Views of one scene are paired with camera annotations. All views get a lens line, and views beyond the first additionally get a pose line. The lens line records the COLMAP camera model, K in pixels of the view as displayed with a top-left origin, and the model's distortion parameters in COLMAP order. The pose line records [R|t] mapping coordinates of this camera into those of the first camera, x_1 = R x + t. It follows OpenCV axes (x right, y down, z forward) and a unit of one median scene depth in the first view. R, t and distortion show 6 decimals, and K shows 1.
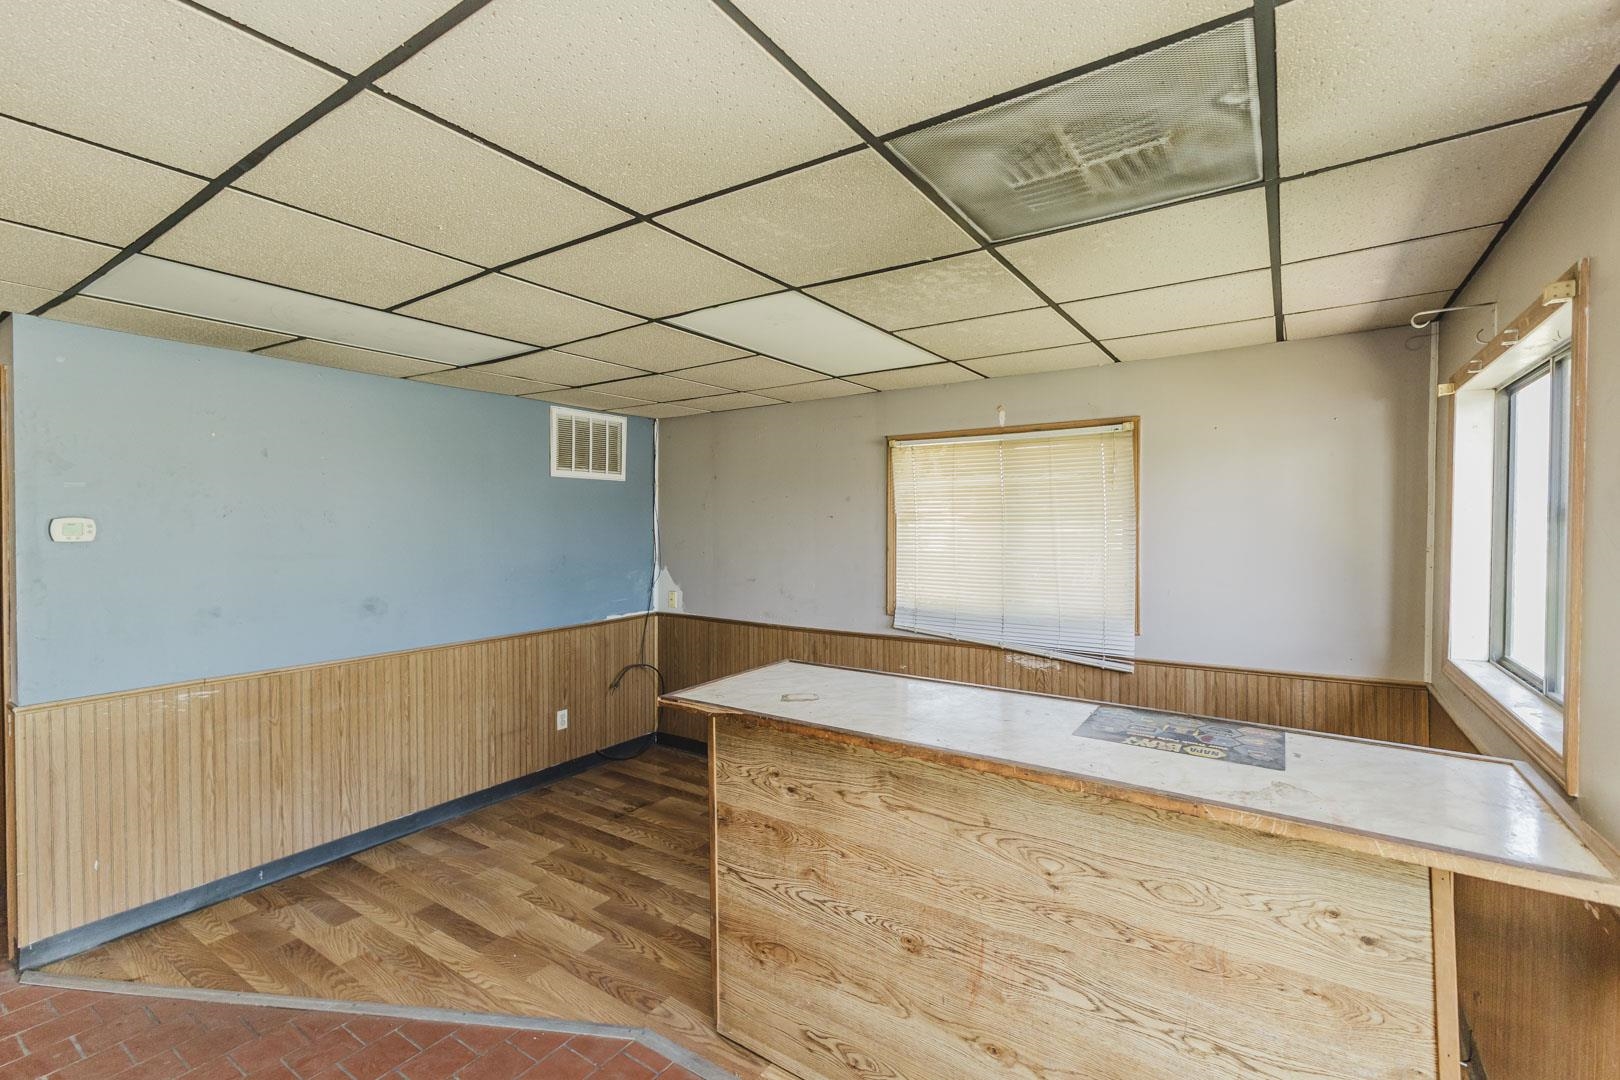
lens RADIAL K [[706.2, 0, 811.3], [0, 706.2, 542.8], [0, 0, 1]] dist [0.015507, -0.004365]
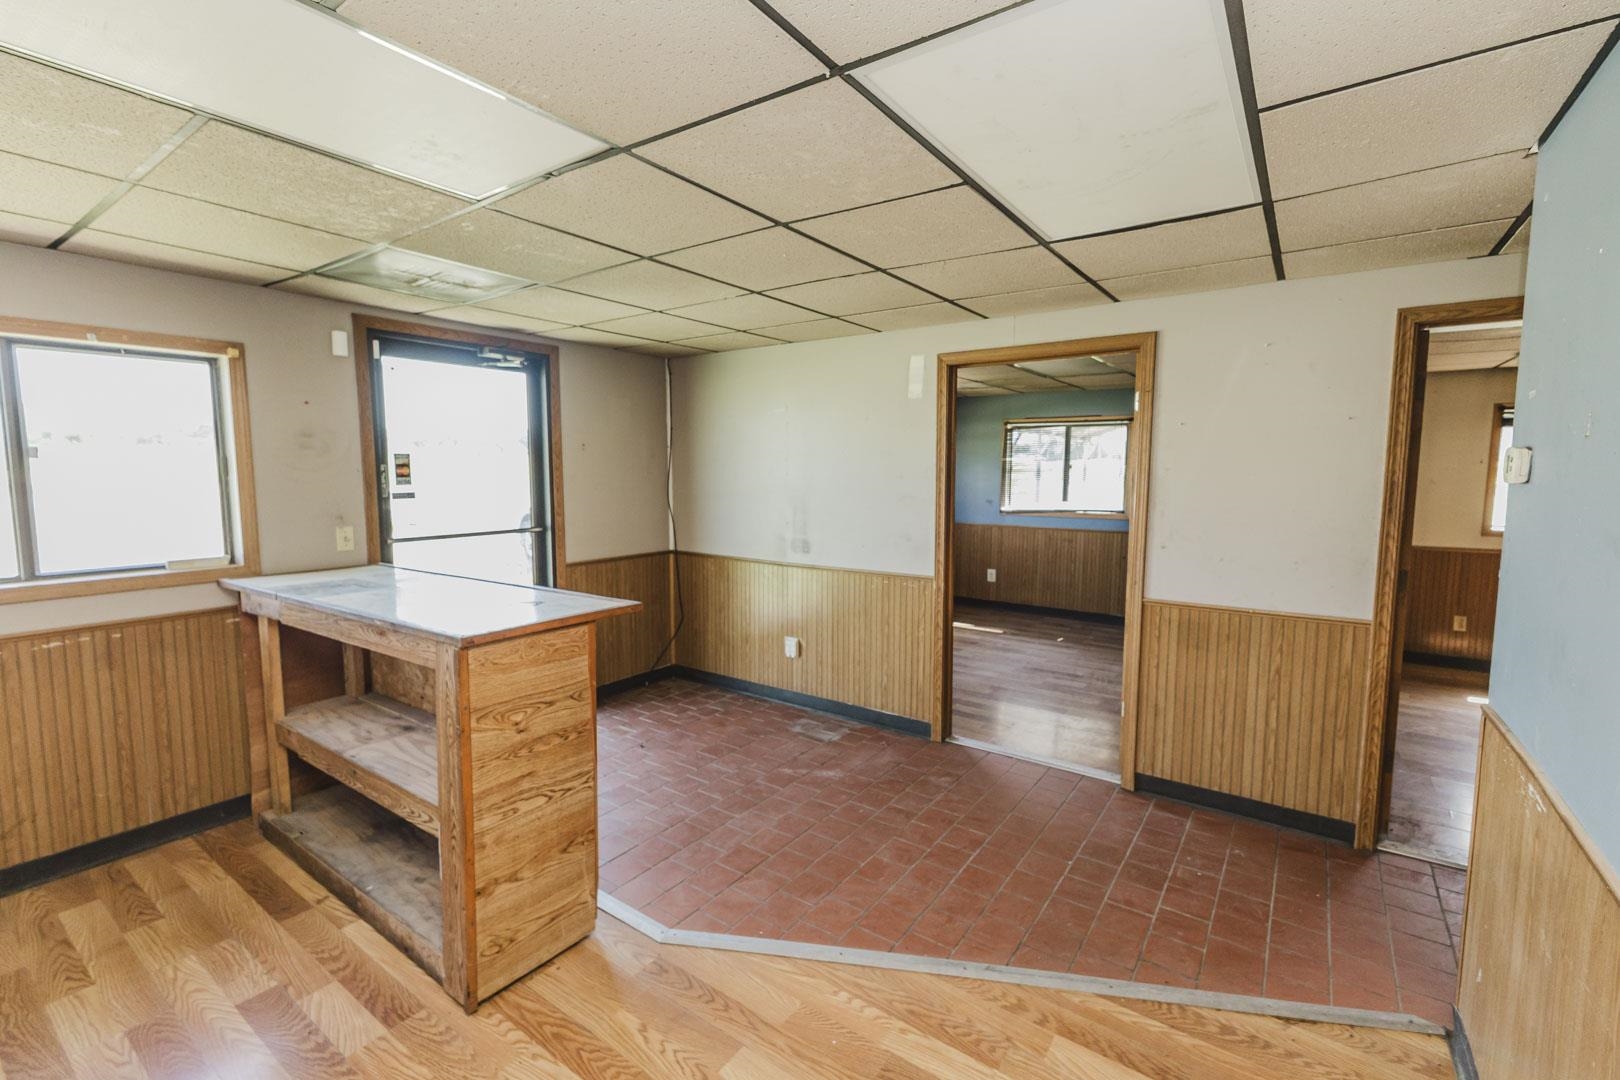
lens RADIAL K [[706.2, 0, 812.7], [0, 706.2, 539.4], [0, 0, 1]] dist [0.015507, -0.004365]
pose [[-0.999646, -0.001880, 0.026538, -0.306628], [0.001599, 0.991450, 0.130479, -0.027048], [-0.026557, 0.130475, -0.991096, 1.237258]]
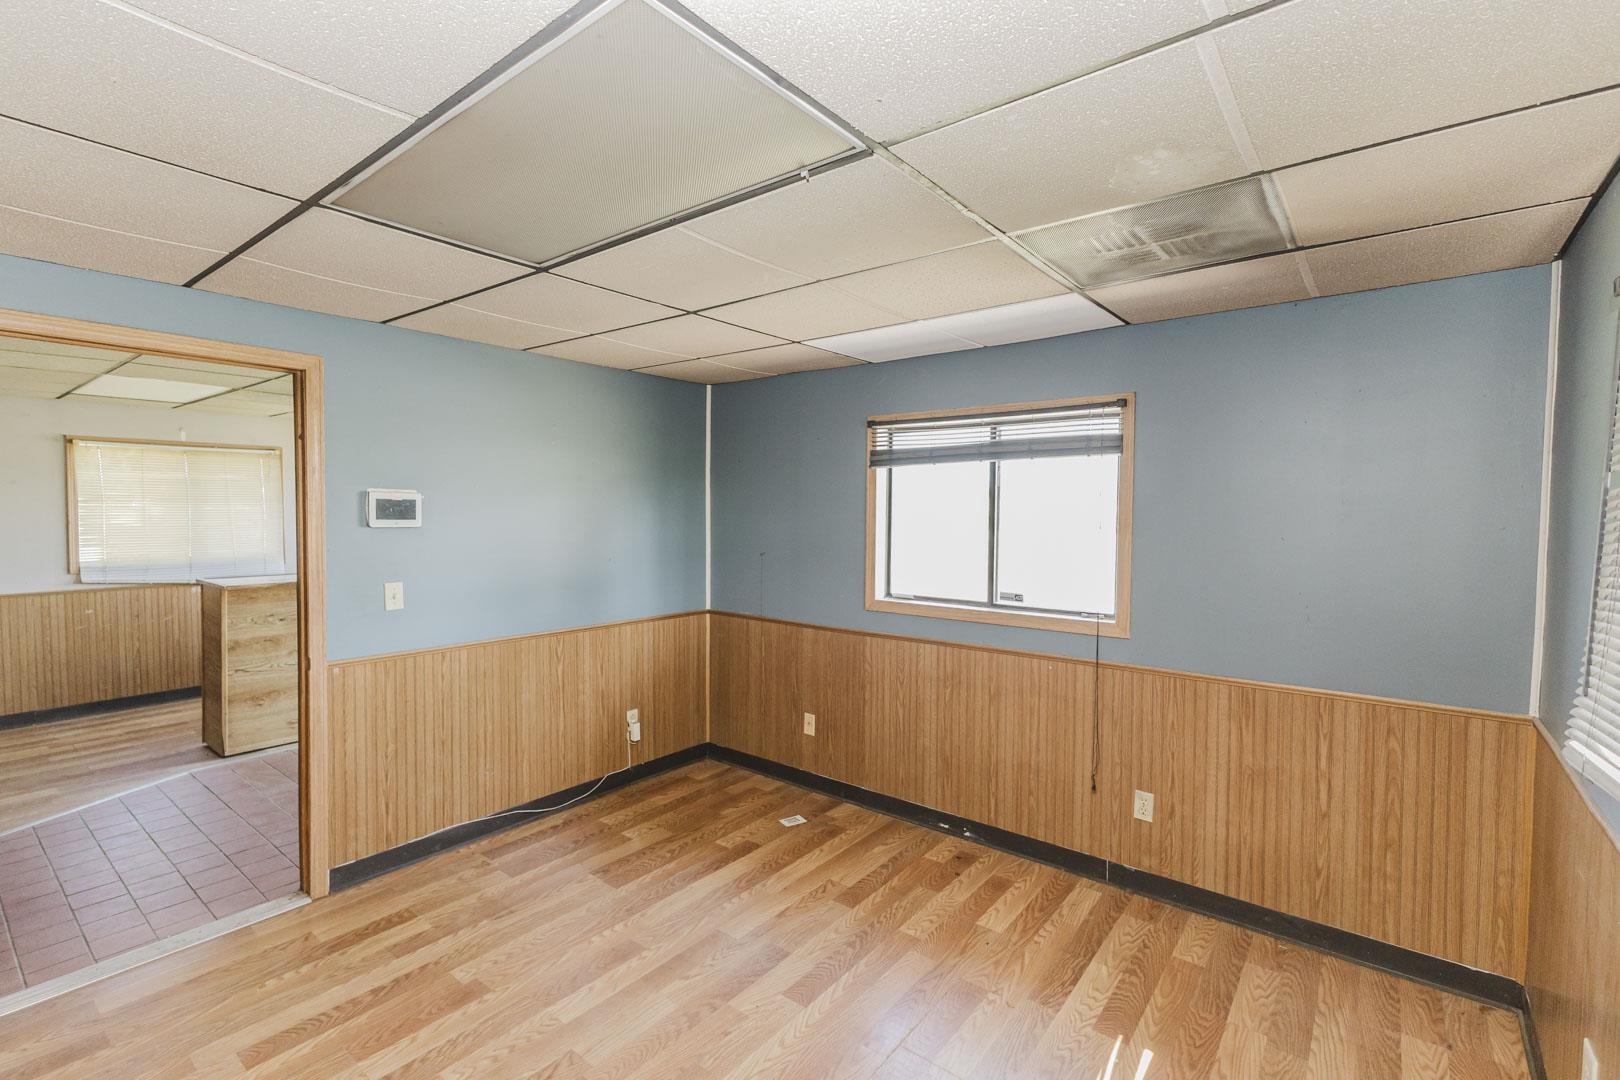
lens RADIAL K [[706.2, 0, 824.0], [0, 706.2, 535.2], [0, 0, 1]] dist [0.015507, -0.004365]
pose [[0.064661, -0.037462, 0.997204, -1.249840], [0.021897, 0.999108, 0.036113, 0.016127], [-0.997667, 0.019500, 0.065423, -0.519989]]
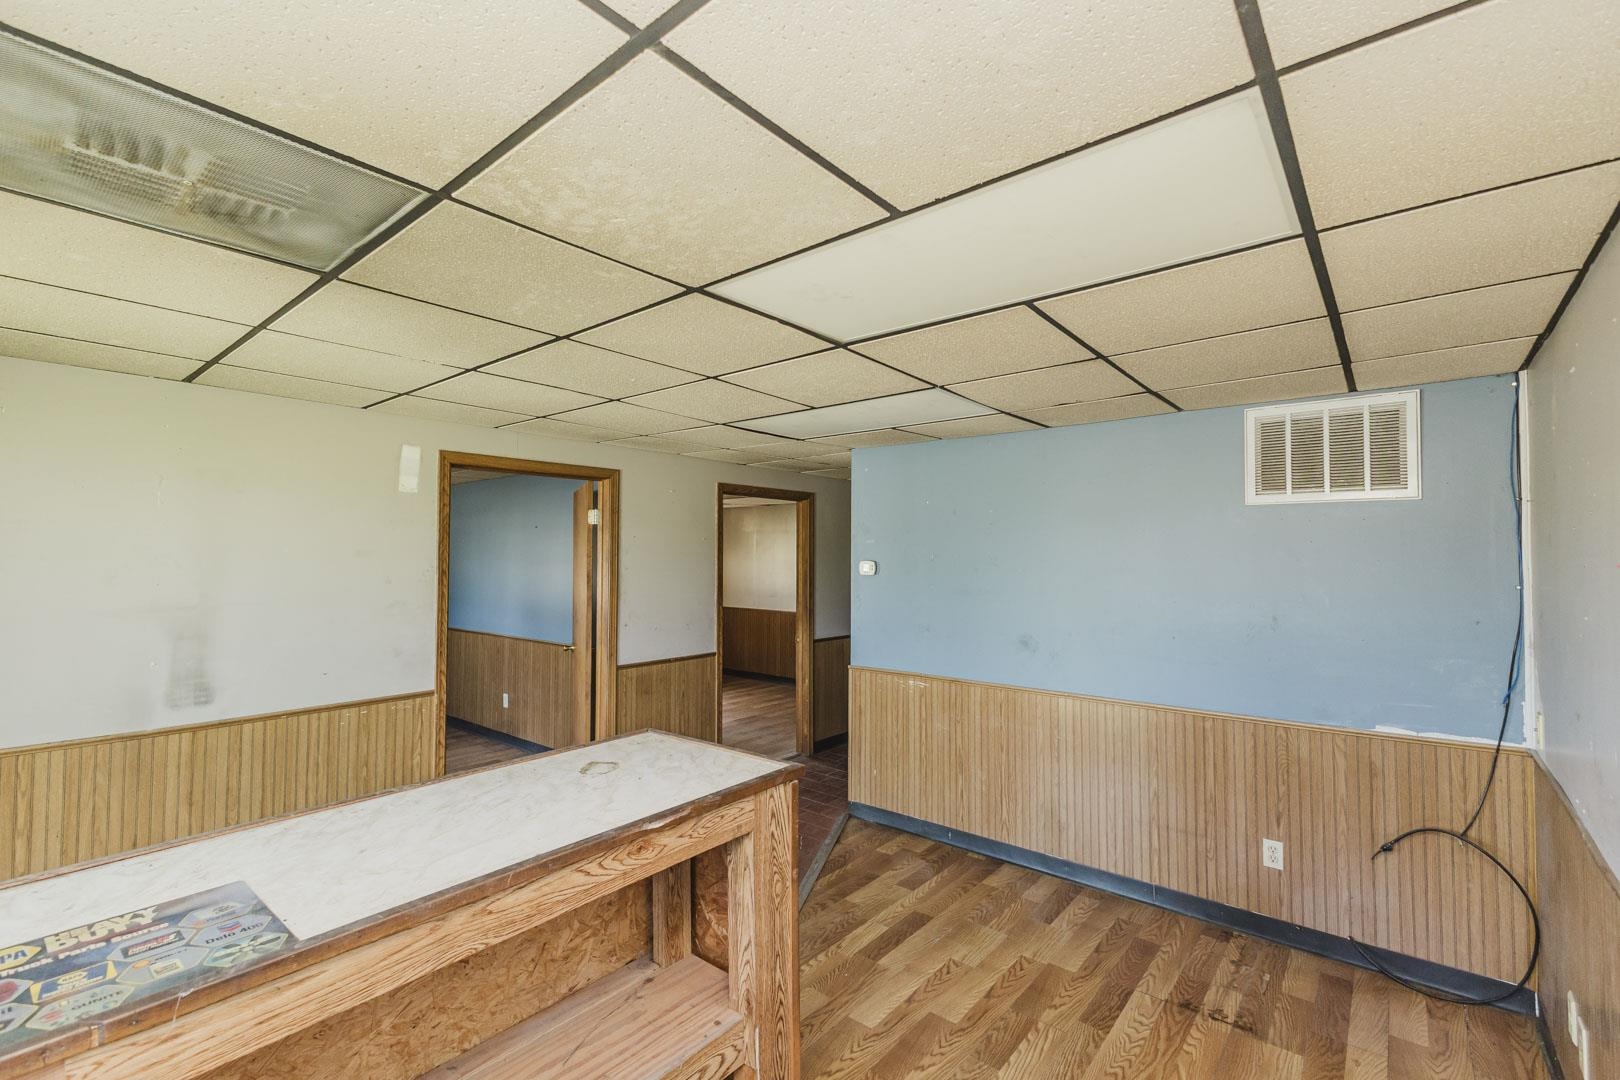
lens RADIAL K [[706.2, 0, 817.4], [0, 706.2, 542.5], [0, 0, 1]] dist [0.015507, -0.004365]
pose [[-0.094794, -0.016885, -0.995354, 0.486872], [-0.033682, 0.999338, -0.013745, -0.037758], [0.994927, 0.032223, -0.095300, 0.770242]]
